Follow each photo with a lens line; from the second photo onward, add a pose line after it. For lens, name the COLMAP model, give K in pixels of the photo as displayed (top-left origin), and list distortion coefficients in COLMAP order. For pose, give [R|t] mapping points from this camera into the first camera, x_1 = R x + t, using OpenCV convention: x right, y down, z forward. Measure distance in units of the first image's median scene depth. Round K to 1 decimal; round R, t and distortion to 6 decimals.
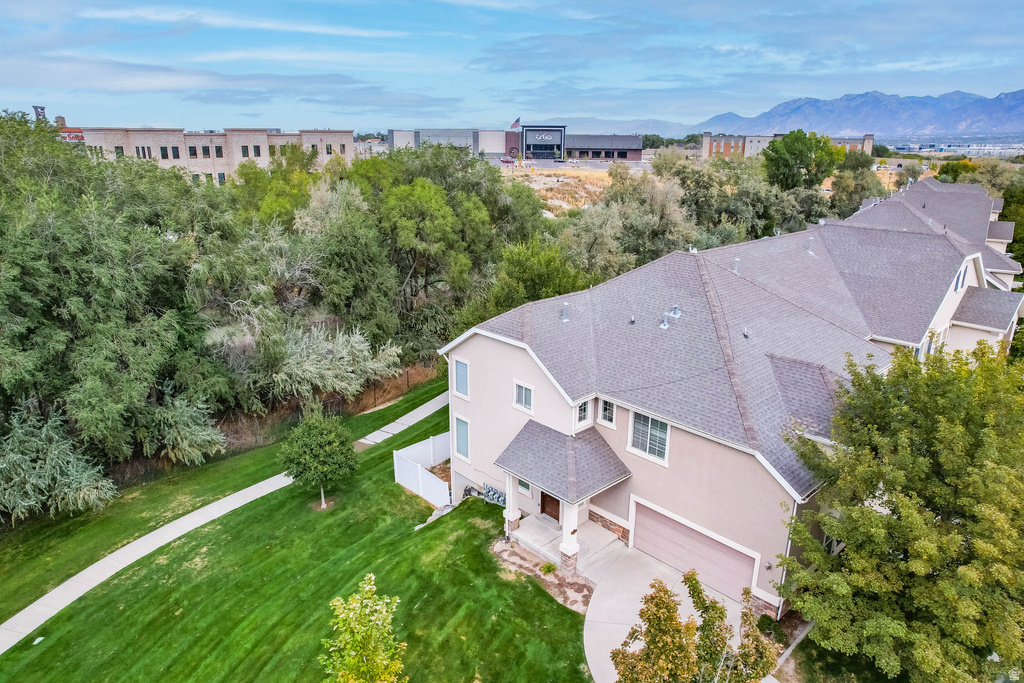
lens RADIAL K [[654.4, 0, 507.9], [0, 654.4, 342.1], [0, 0, 1]] dist [-0.074468, 0.062576]
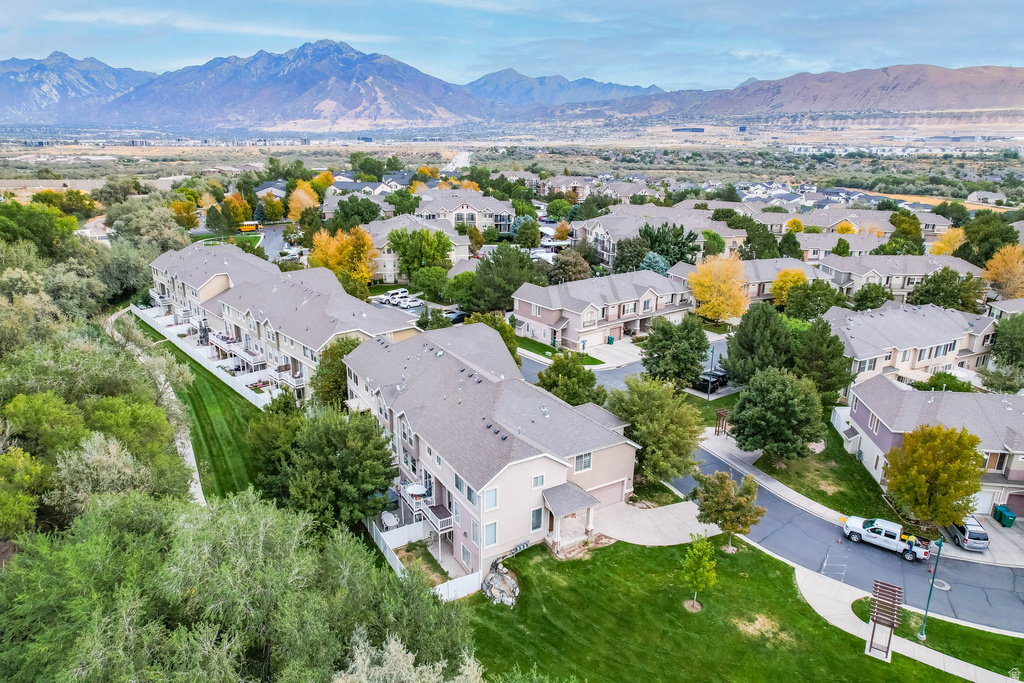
lens RADIAL K [[654.4, 0, 511.4], [0, 654.4, 345.0], [0, 0, 1]] dist [-0.074468, 0.062576]
pose [[0.214071, -0.298327, 0.930148, -1.140253], [0.282270, 0.930491, 0.233474, -0.521464], [-0.935146, 0.212573, 0.283400, 0.331444]]
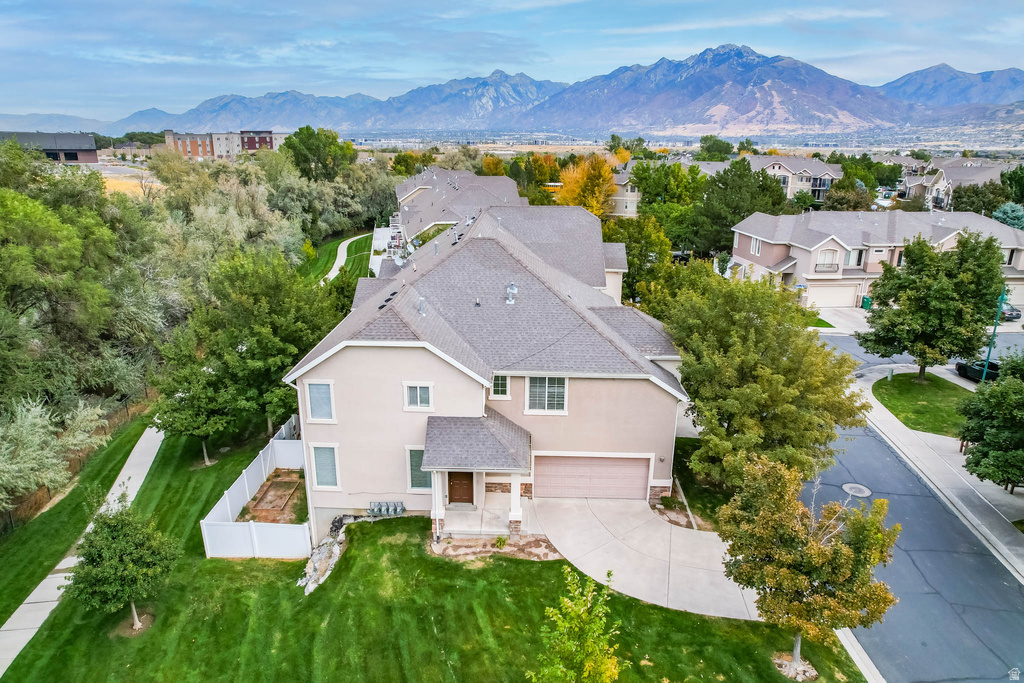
lens RADIAL K [[654.4, 0, 508.3], [0, 654.4, 344.2], [0, 0, 1]] dist [-0.074468, 0.062576]
pose [[0.700447, -0.213706, 0.680958, -0.384256], [0.208713, 0.973743, 0.090905, -0.039244], [-0.682505, 0.078450, 0.726658, 0.128630]]
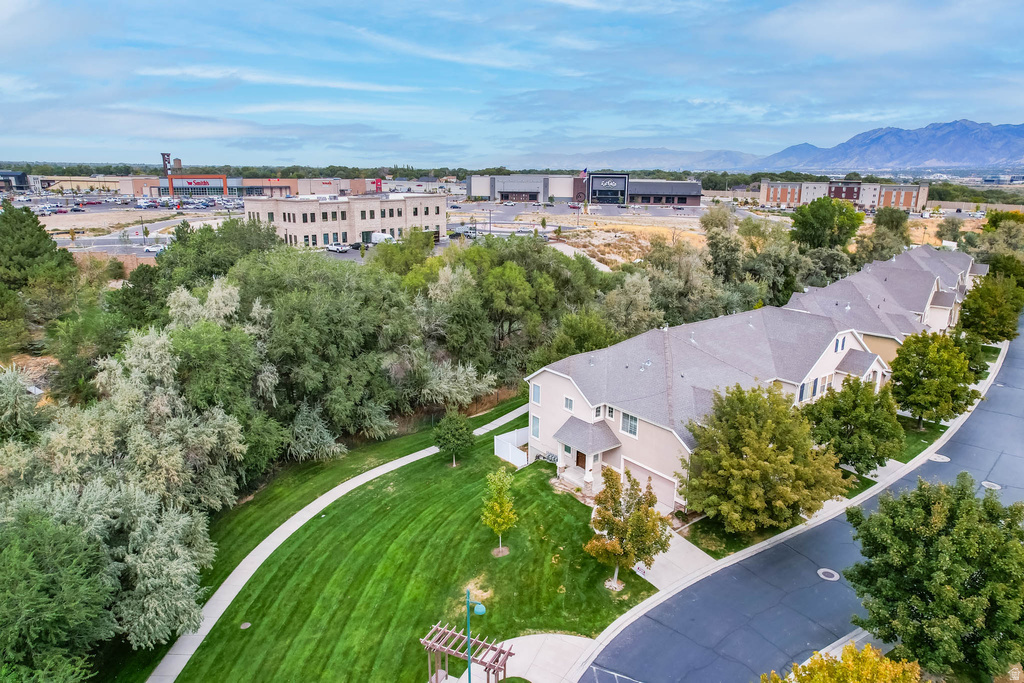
lens RADIAL K [[654.4, 0, 507.4], [0, 654.4, 345.1], [0, 0, 1]] dist [-0.074468, 0.062576]
pose [[0.994612, 0.026838, -0.100130, 0.023241], [-0.030660, 0.998851, -0.036824, -0.010102], [0.099027, 0.039696, 0.994293, -0.683702]]
